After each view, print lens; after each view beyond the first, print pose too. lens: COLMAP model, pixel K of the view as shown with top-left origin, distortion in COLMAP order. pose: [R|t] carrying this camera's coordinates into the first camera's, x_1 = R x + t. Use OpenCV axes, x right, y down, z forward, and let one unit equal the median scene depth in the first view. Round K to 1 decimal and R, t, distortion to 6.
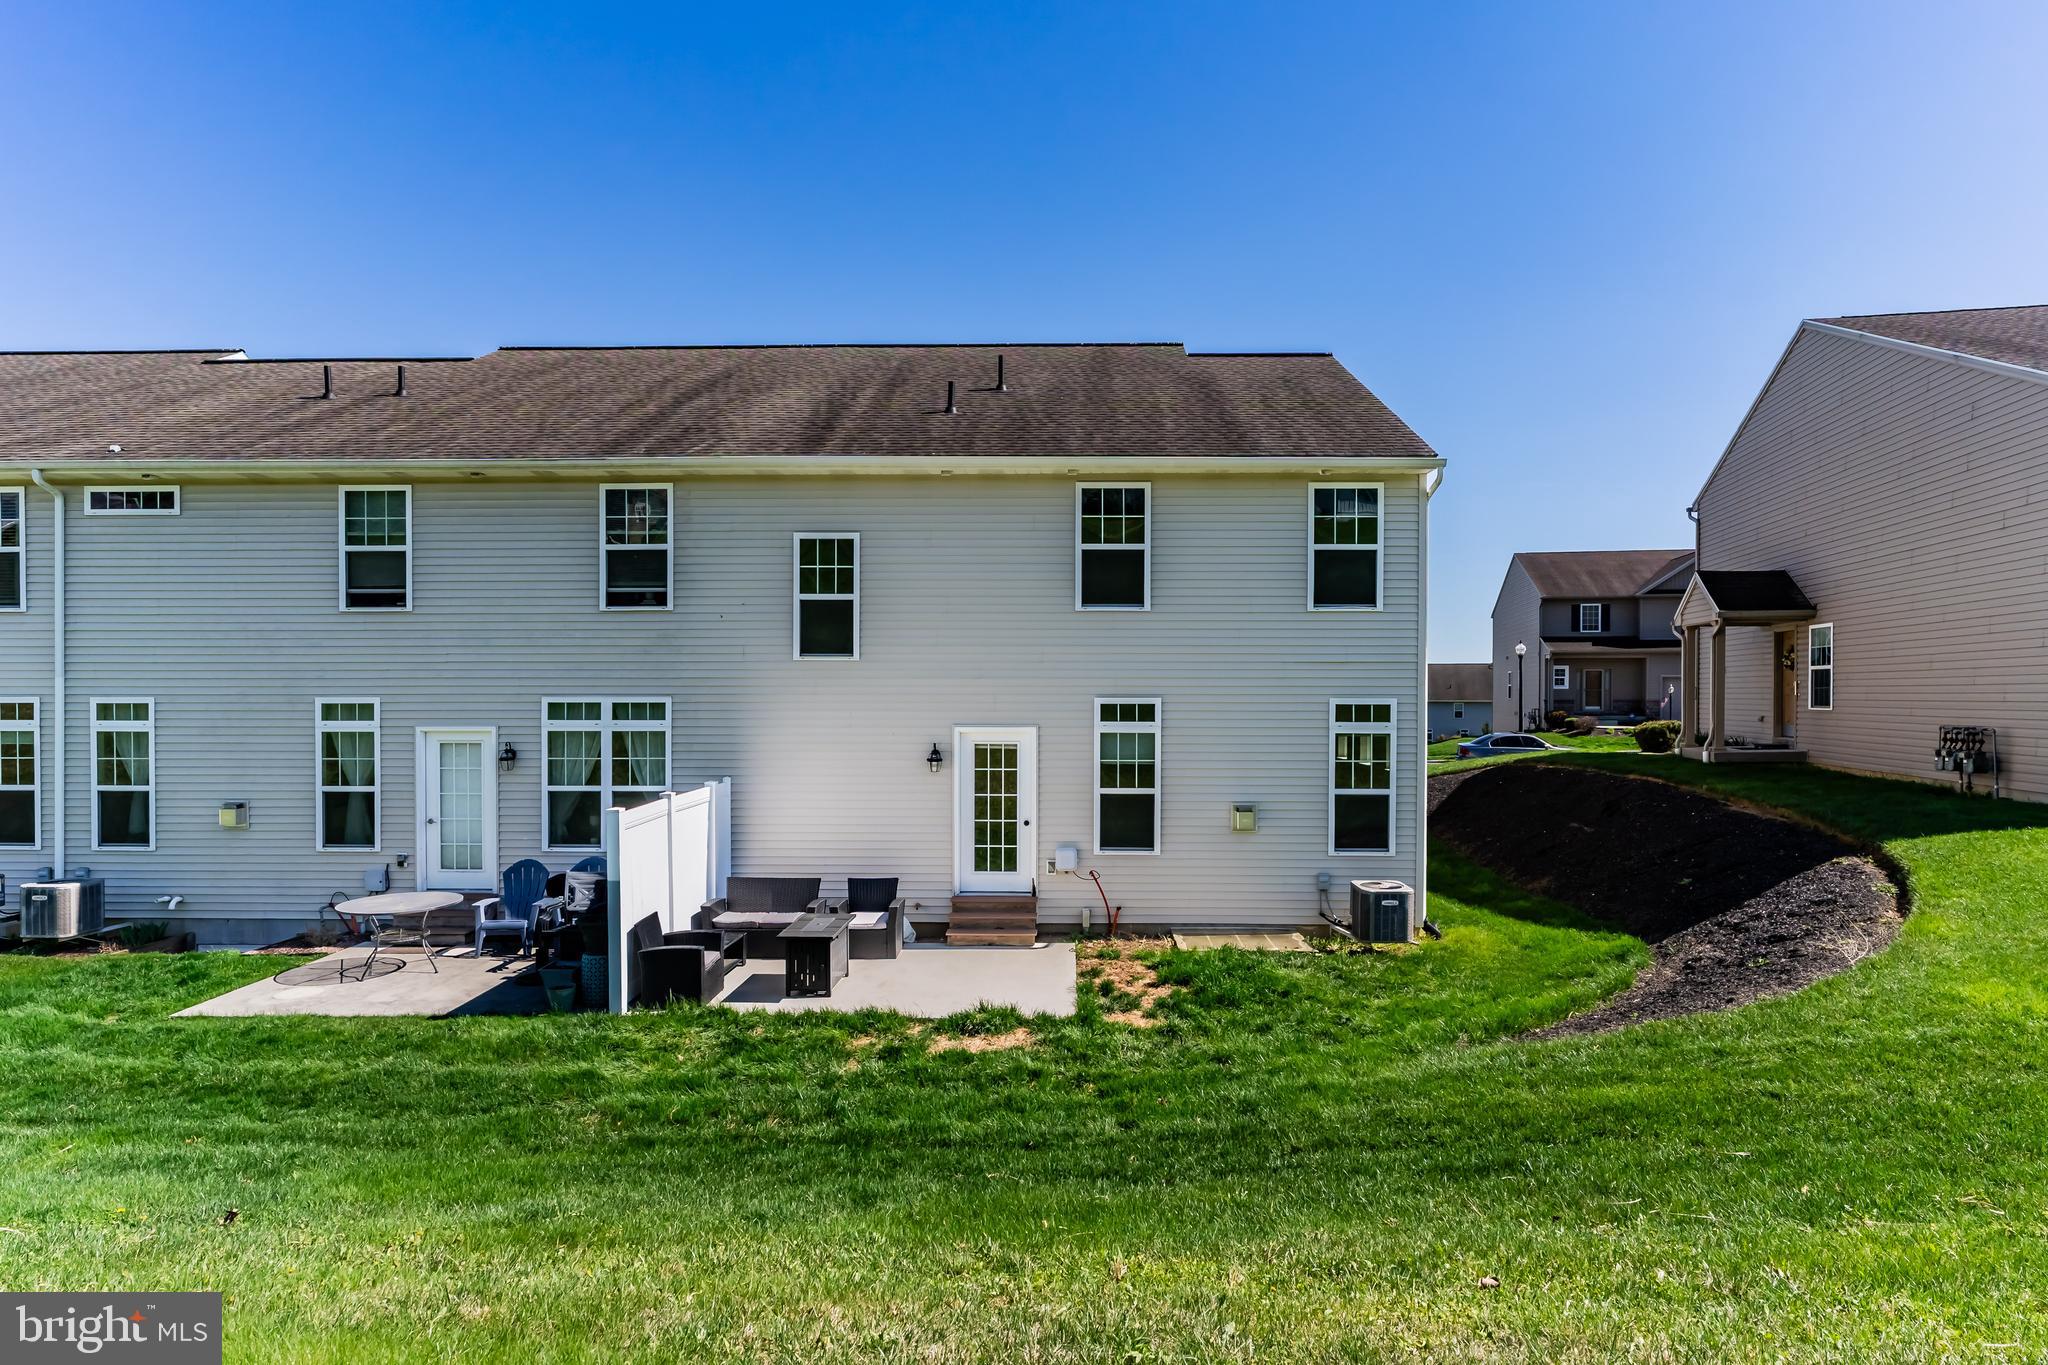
lens RADIAL K [[1093.5, 0, 1024.0], [0, 1093.5, 704.1], [0, 0, 1]] dist [-0.000018, 0.000108]
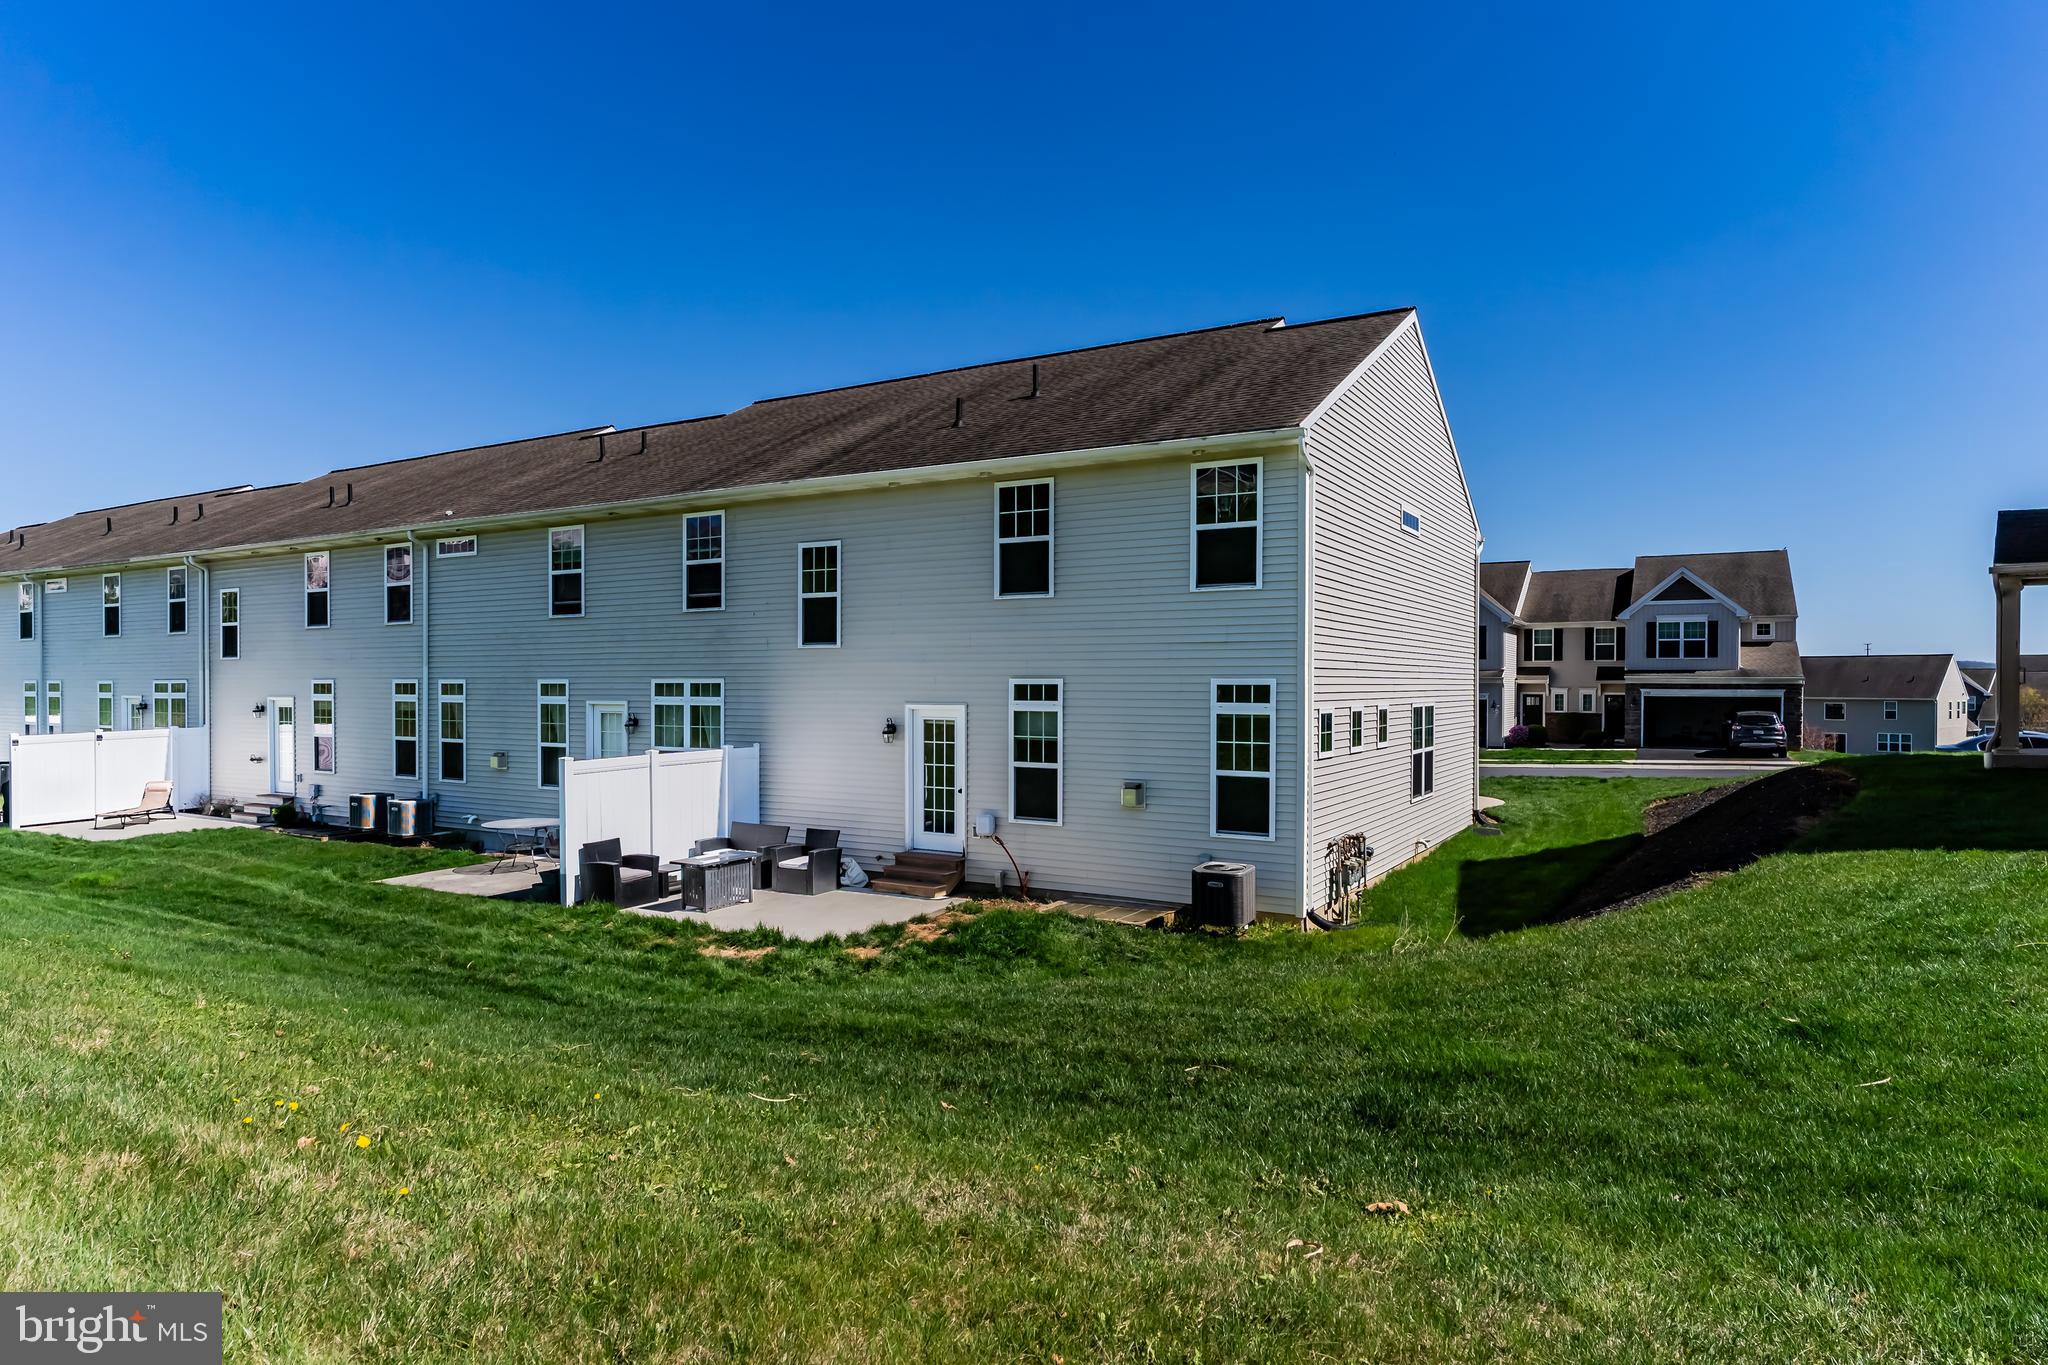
lens RADIAL K [[1163.0, 0, 1024.0], [0, 1163.0, 682.5], [0, 0, 1]] dist [0.000943, -0.000183]
pose [[0.873737, -0.000247, -0.486398, 0.639832], [-0.001515, 0.999994, -0.003230, 0.001813], [0.486396, 0.003559, 0.873731, -0.006620]]
